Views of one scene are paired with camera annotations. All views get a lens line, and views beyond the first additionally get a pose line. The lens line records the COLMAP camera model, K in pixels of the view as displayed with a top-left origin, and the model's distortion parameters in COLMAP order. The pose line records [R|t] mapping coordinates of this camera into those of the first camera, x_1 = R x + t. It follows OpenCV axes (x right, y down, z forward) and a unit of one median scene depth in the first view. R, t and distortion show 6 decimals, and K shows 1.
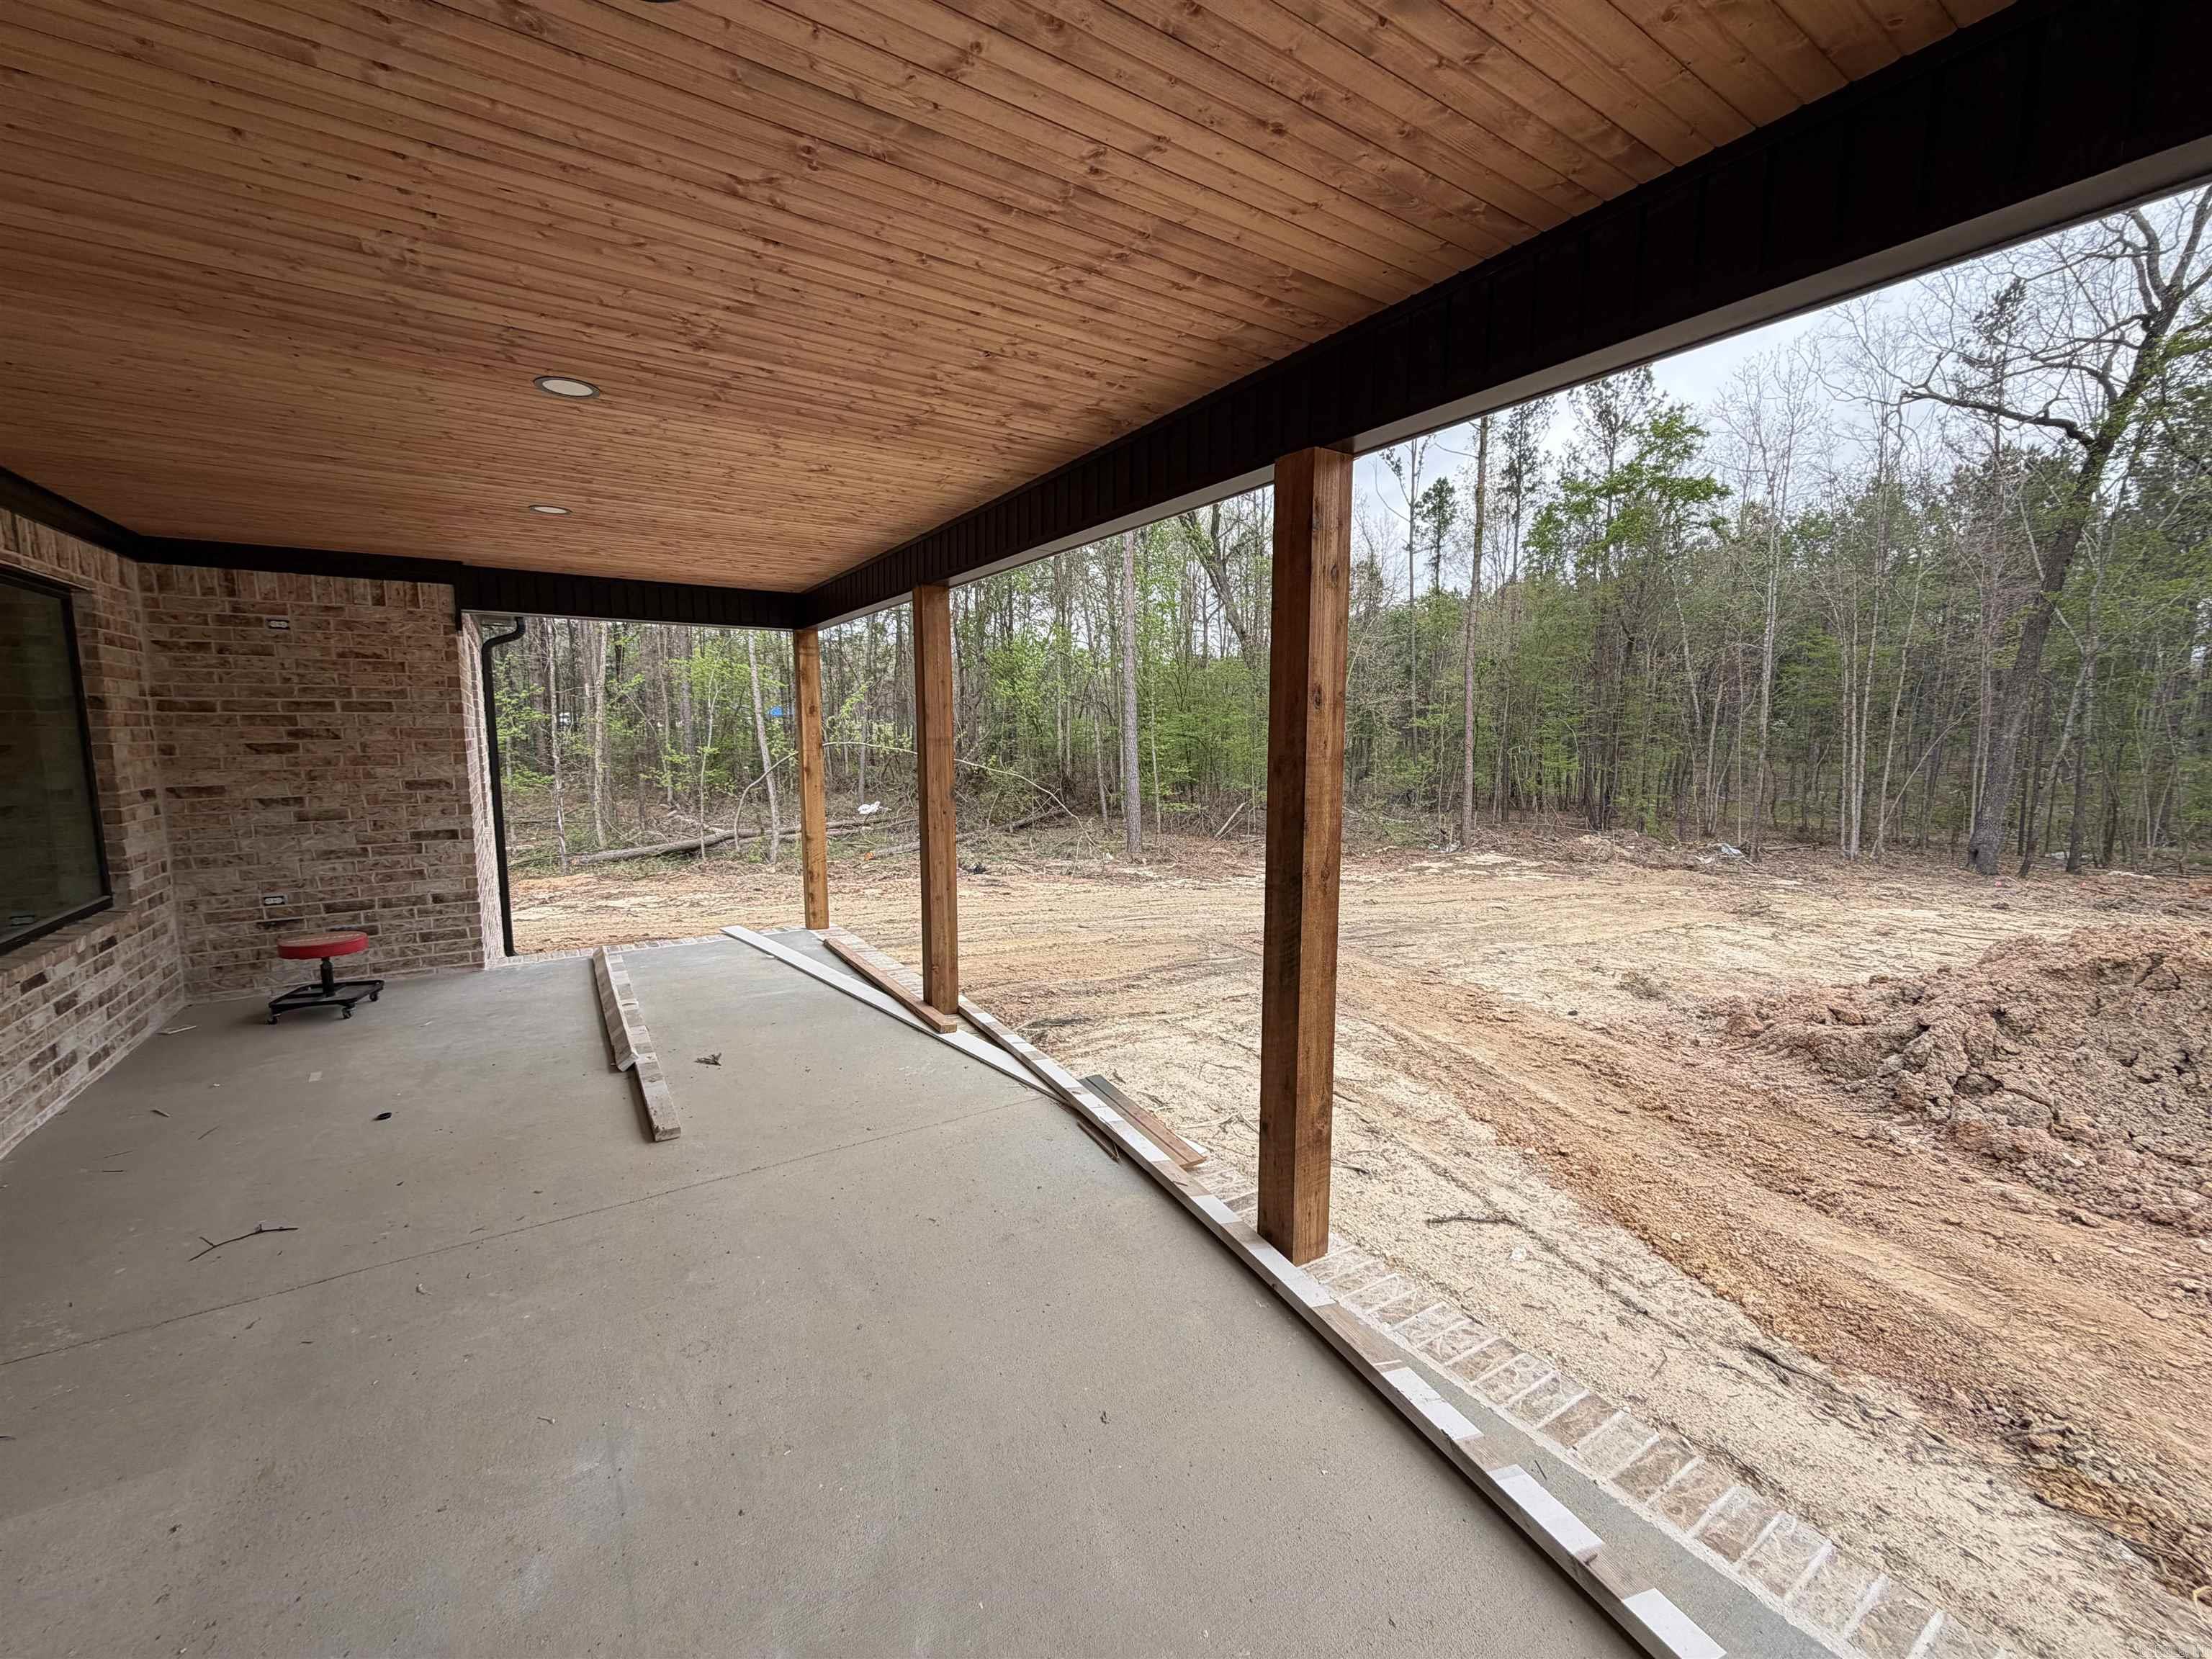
lens RADIAL K [[881.0, 0, 1097.9], [0, 881.0, 829.8], [0, 0, 1]] dist [0.001464, -0.000349]
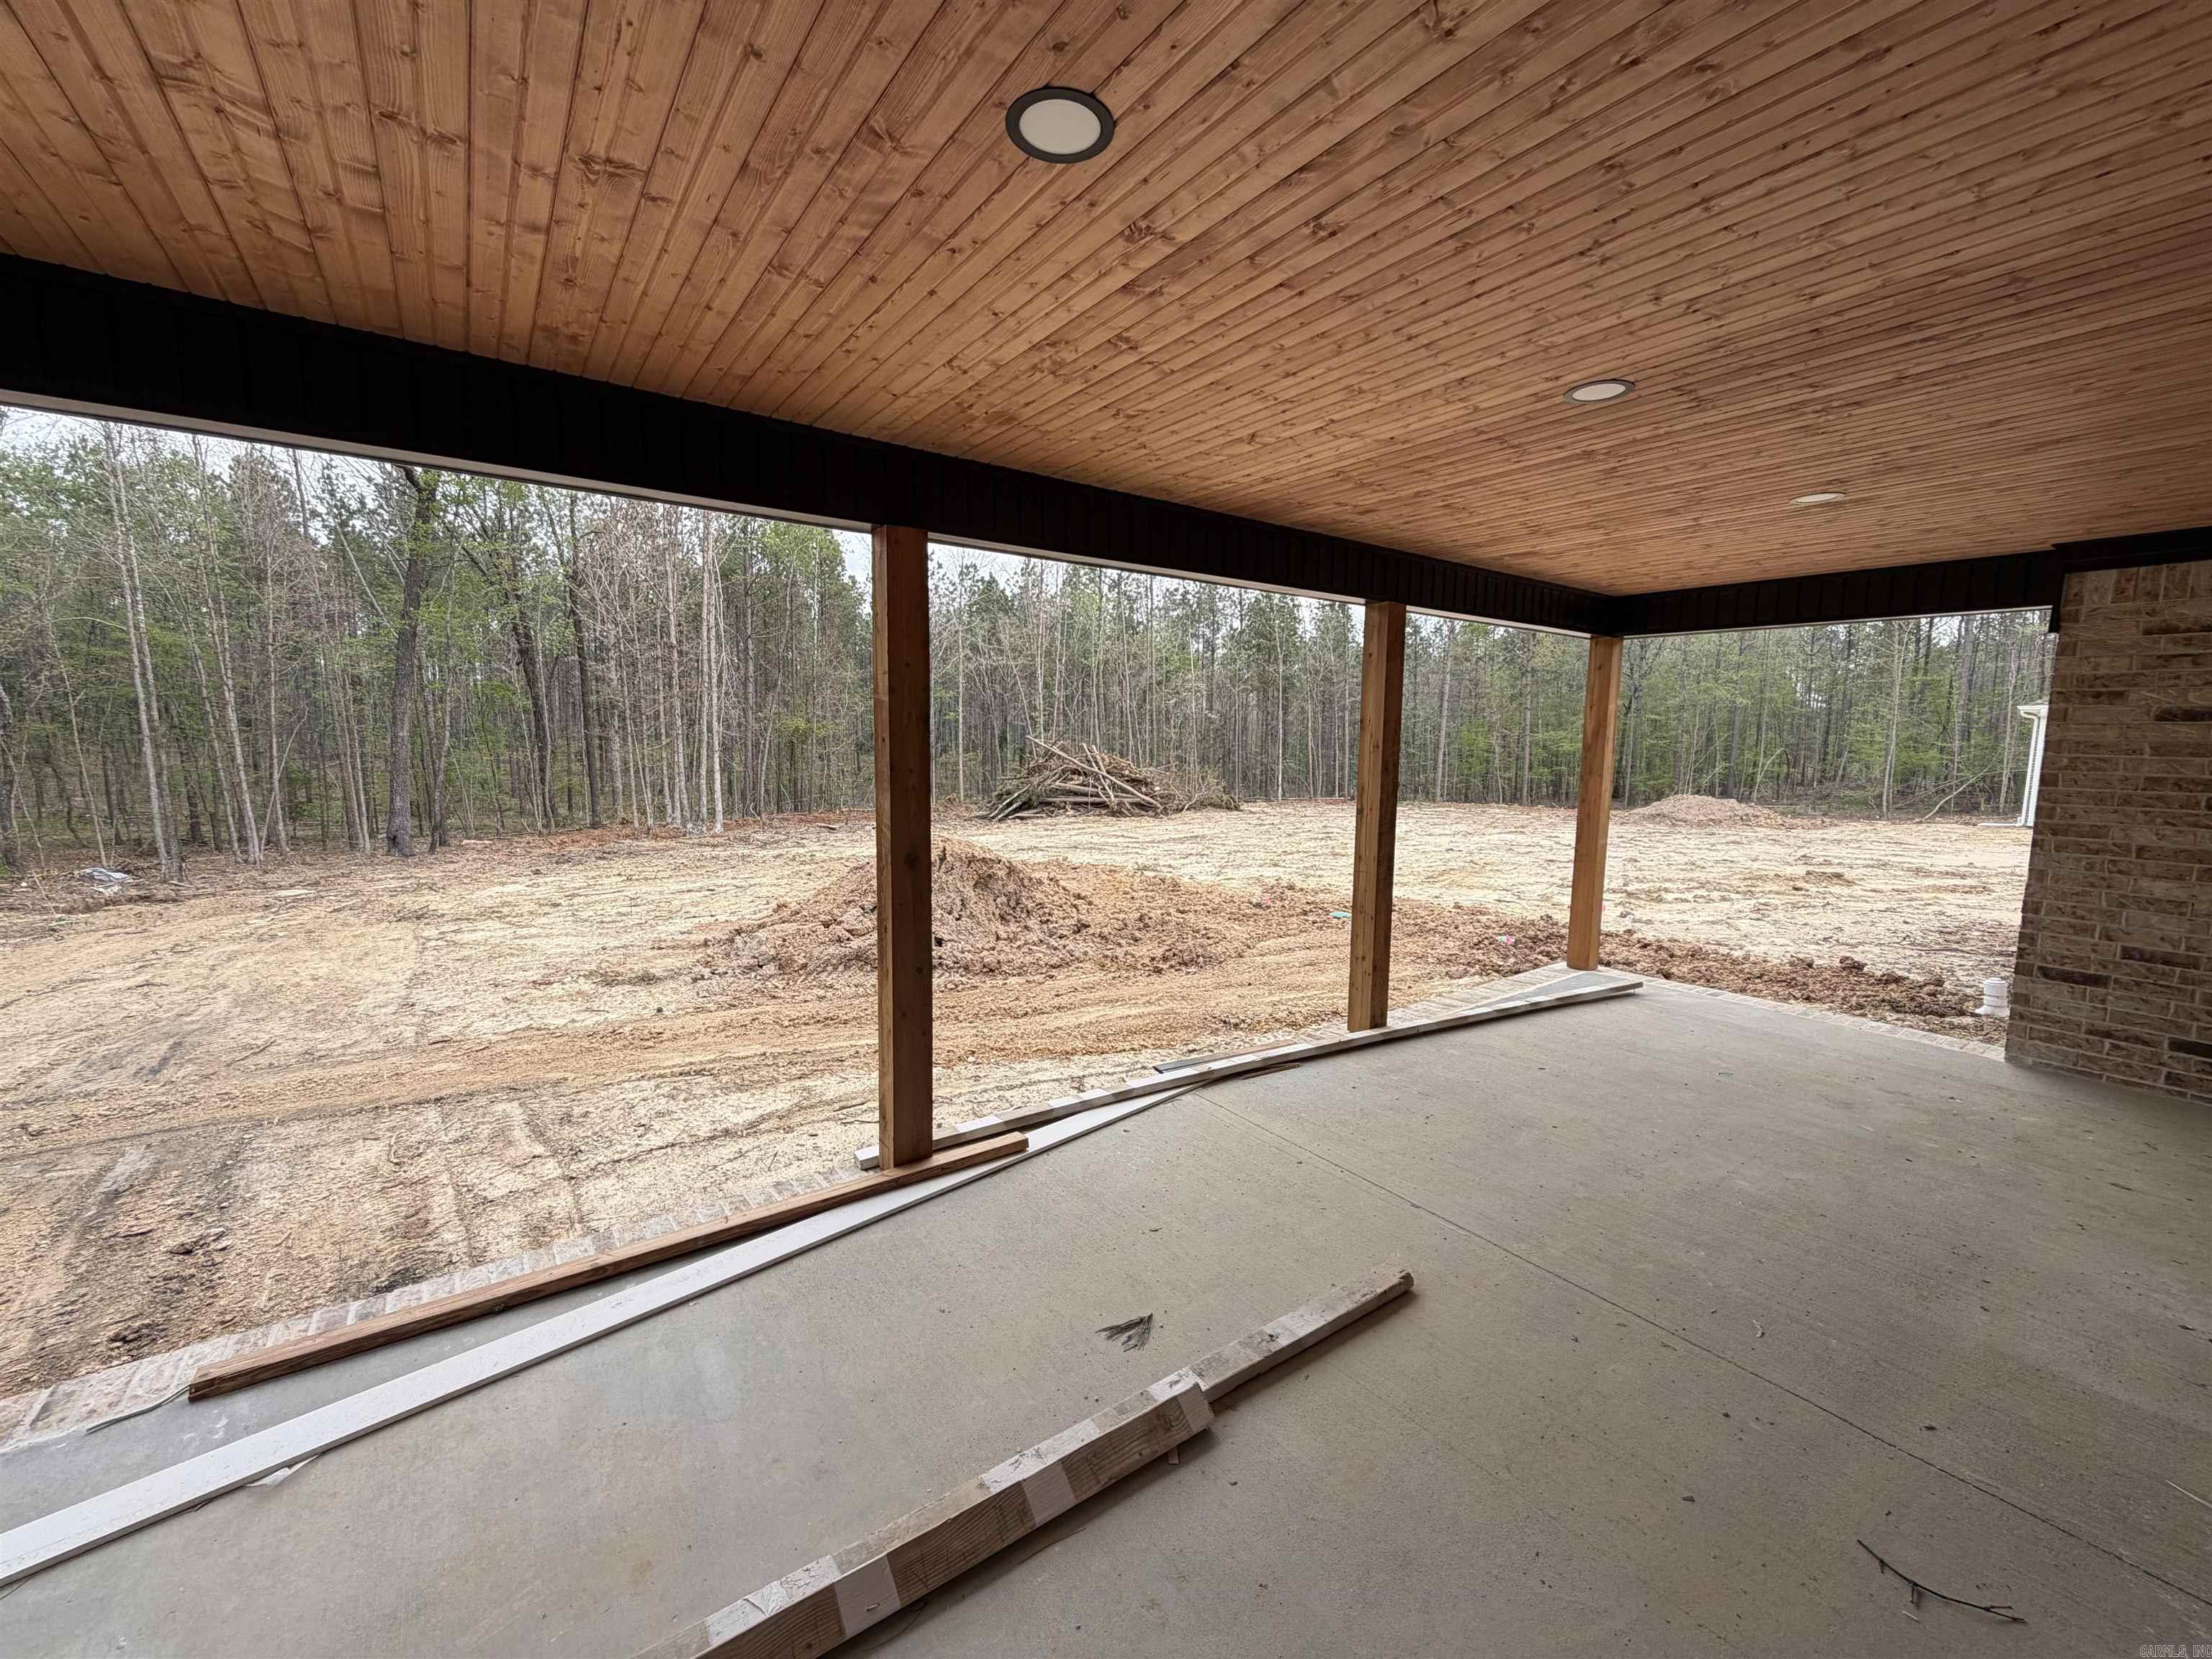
lens RADIAL K [[881.0, 0, 1099.4], [0, 881.0, 831.6], [0, 0, 1]] dist [0.001464, -0.000349]
pose [[-0.046839, -0.110889, 0.992728, -0.843634], [0.102932, 0.987993, 0.115216, -0.111713], [-0.993585, 0.107580, -0.034863, 0.873439]]
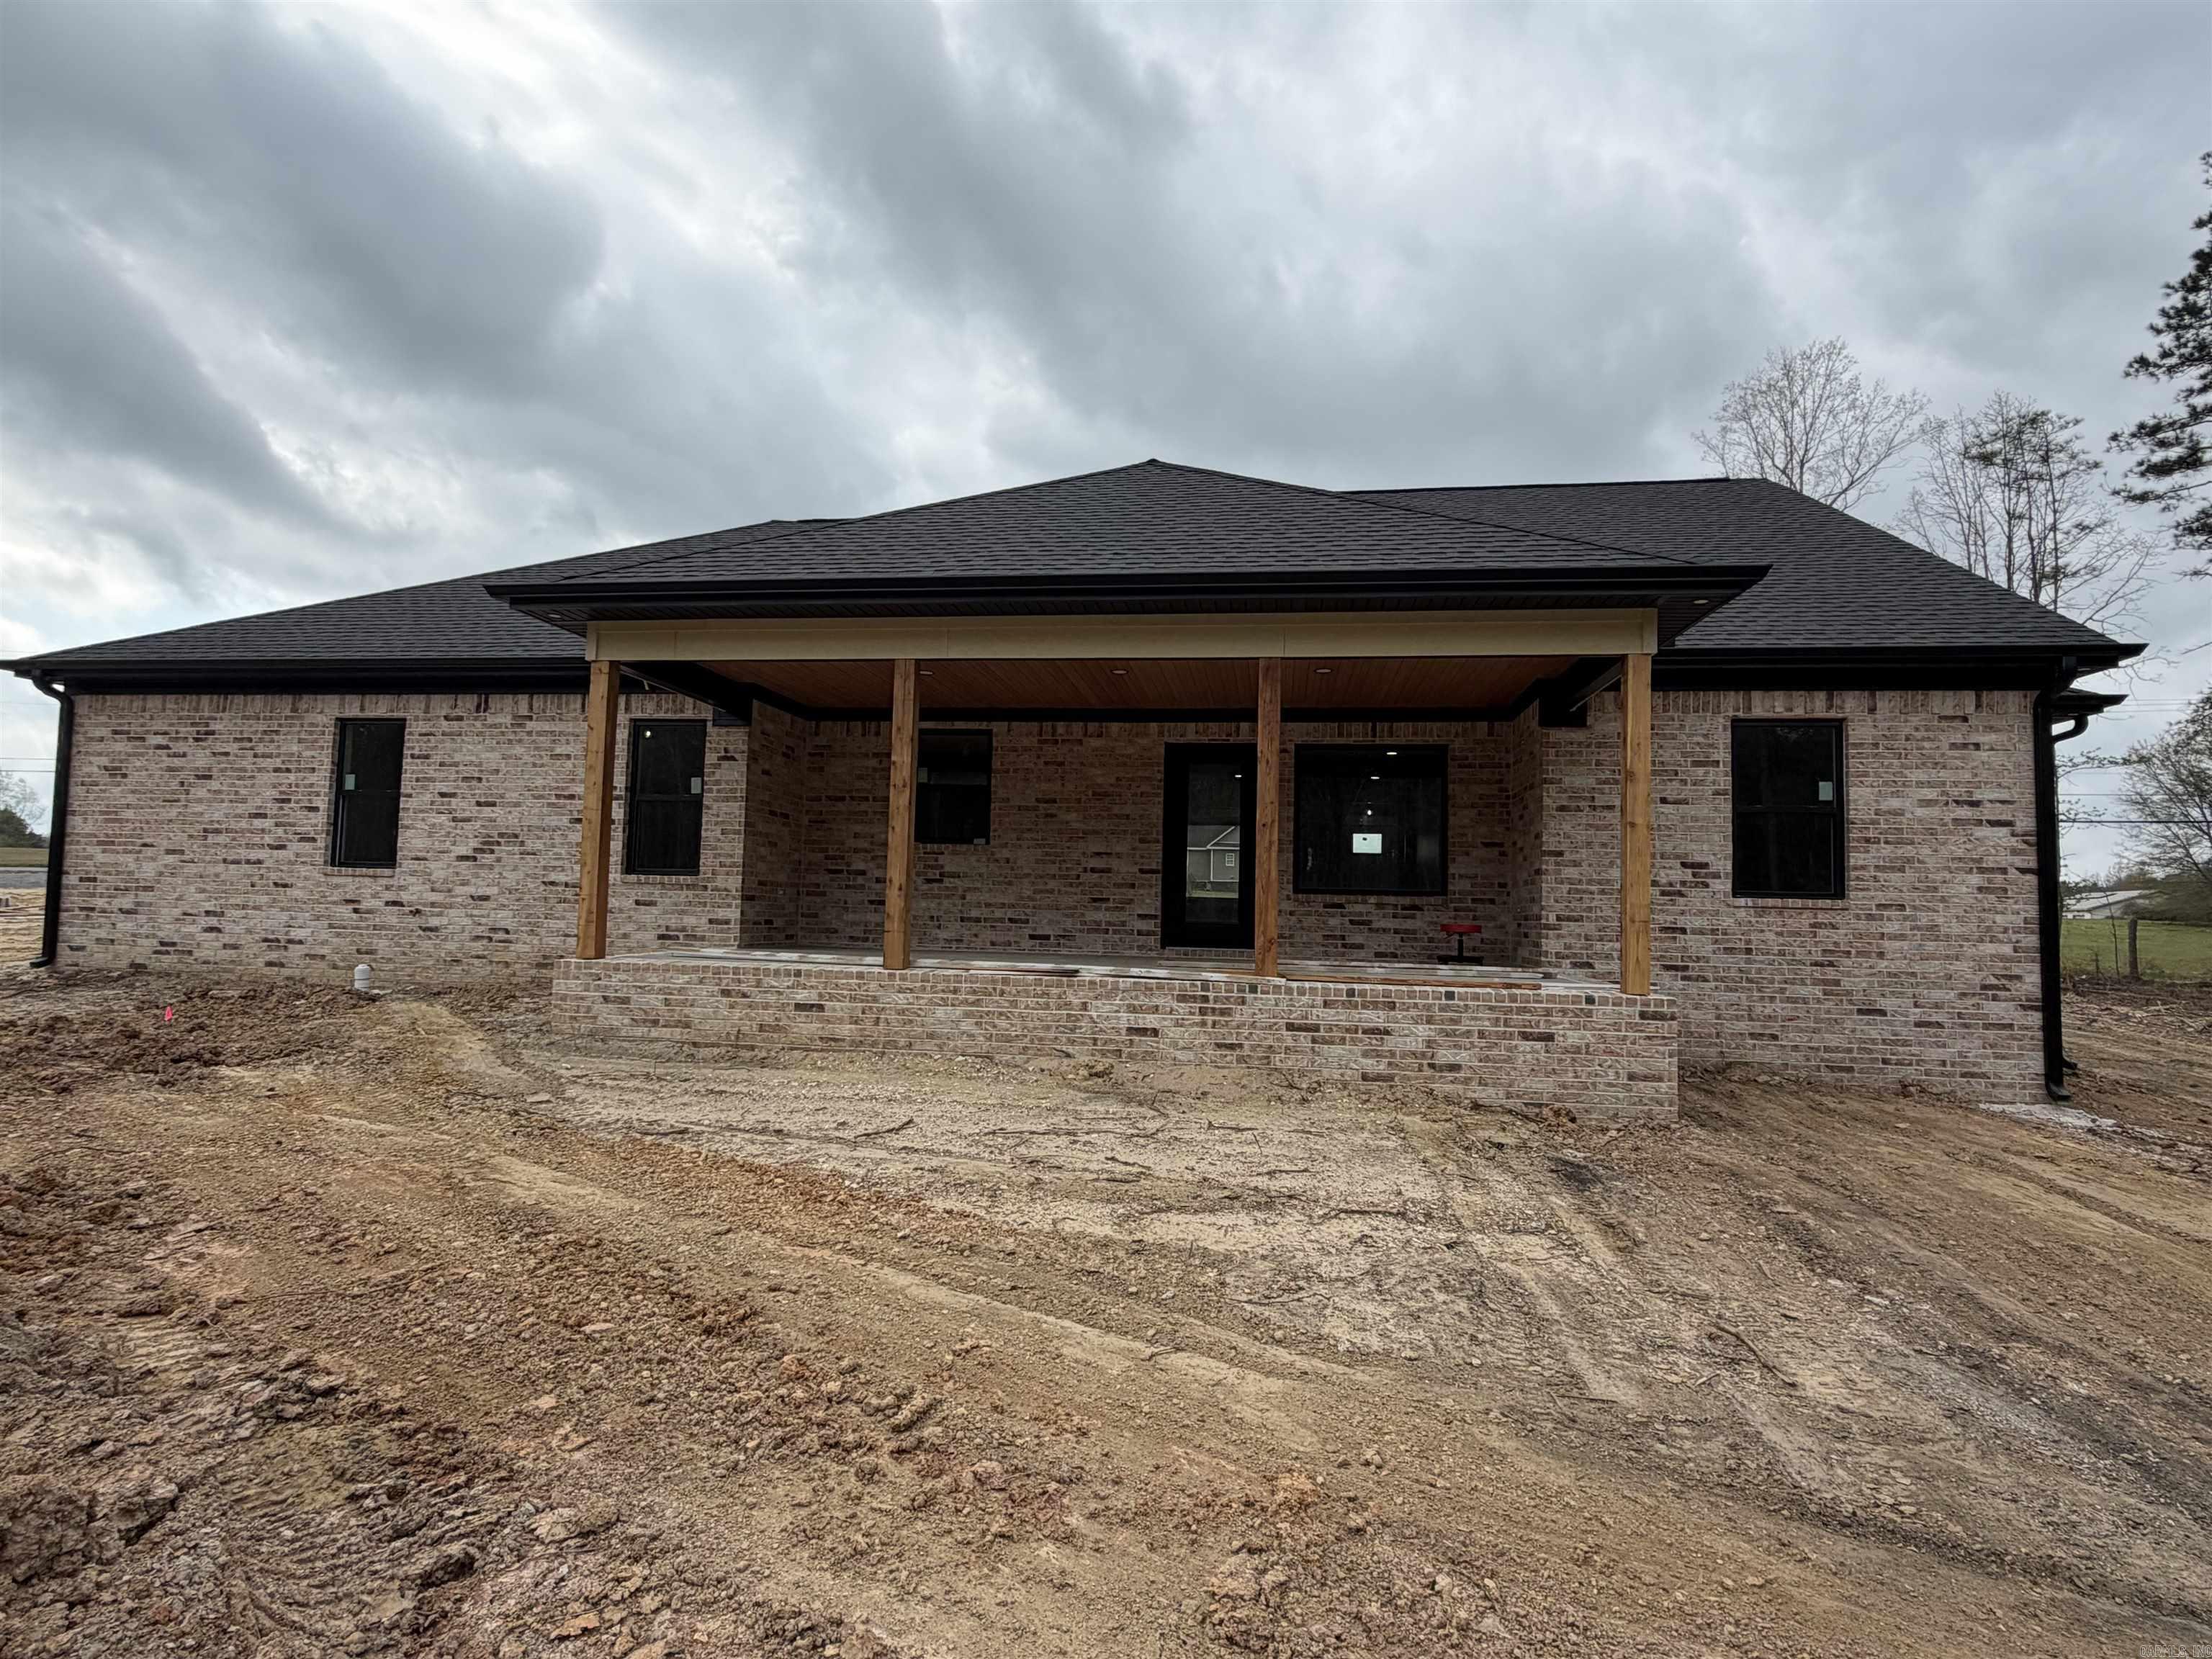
lens RADIAL K [[1144.1, 0, 1107.9], [0, 1144.1, 826.8], [0, 0, 1]] dist [0.001954, -0.000507]
pose [[-0.657725, -0.053409, -0.751362, 1.232870], [-0.104132, 0.994353, 0.020474, -0.005436], [0.746026, 0.091707, -0.659572, 1.942676]]
